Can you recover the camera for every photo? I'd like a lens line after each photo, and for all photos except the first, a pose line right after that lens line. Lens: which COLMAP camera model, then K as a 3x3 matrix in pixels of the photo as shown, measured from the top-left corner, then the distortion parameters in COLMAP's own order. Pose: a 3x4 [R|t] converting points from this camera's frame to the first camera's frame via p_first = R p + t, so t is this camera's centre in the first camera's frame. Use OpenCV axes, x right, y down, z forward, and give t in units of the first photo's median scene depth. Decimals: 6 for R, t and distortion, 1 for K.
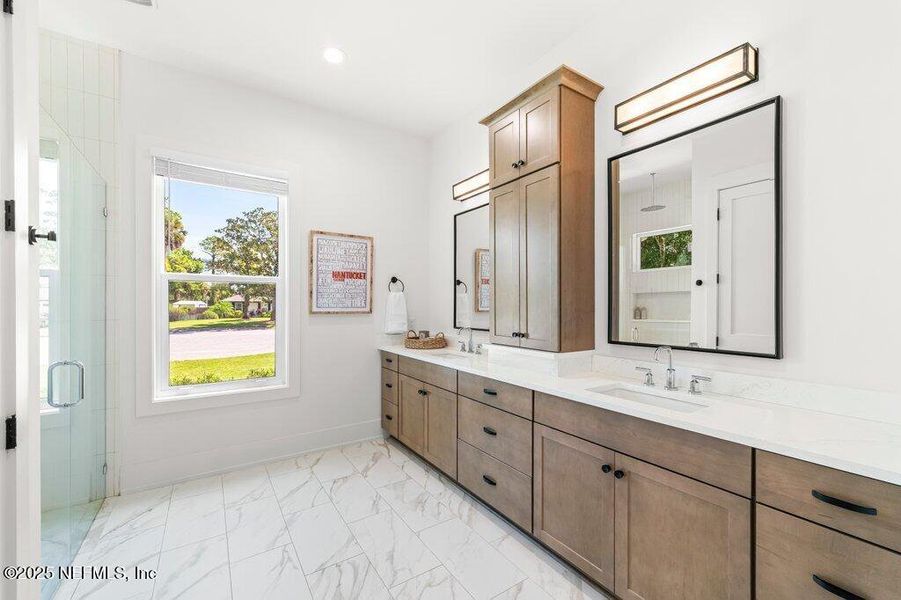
lens RADIAL K [[371.5, 0, 451.4], [0, 371.5, 304.4], [0, 0, 1]] dist [-0.002229, -0.000189]
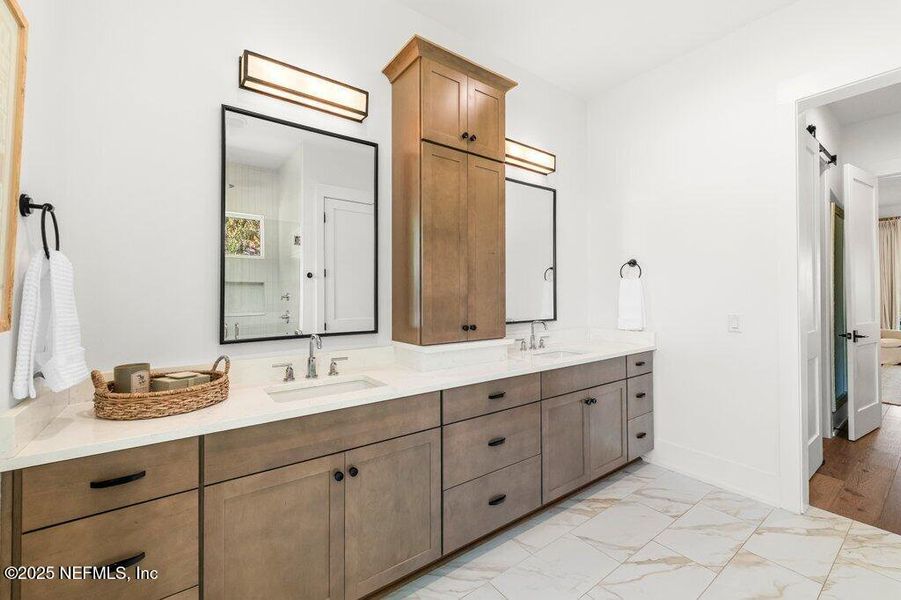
lens RADIAL K [[371.5, 0, 450.6], [0, 371.5, 288.1], [0, 0, 1]] dist [-0.002229, -0.000189]
pose [[-0.052796, 0.014578, 0.998499, -0.702081], [0.002046, 0.999893, -0.014490, 0.000016], [-0.998603, 0.001278, -0.052820, 1.080136]]
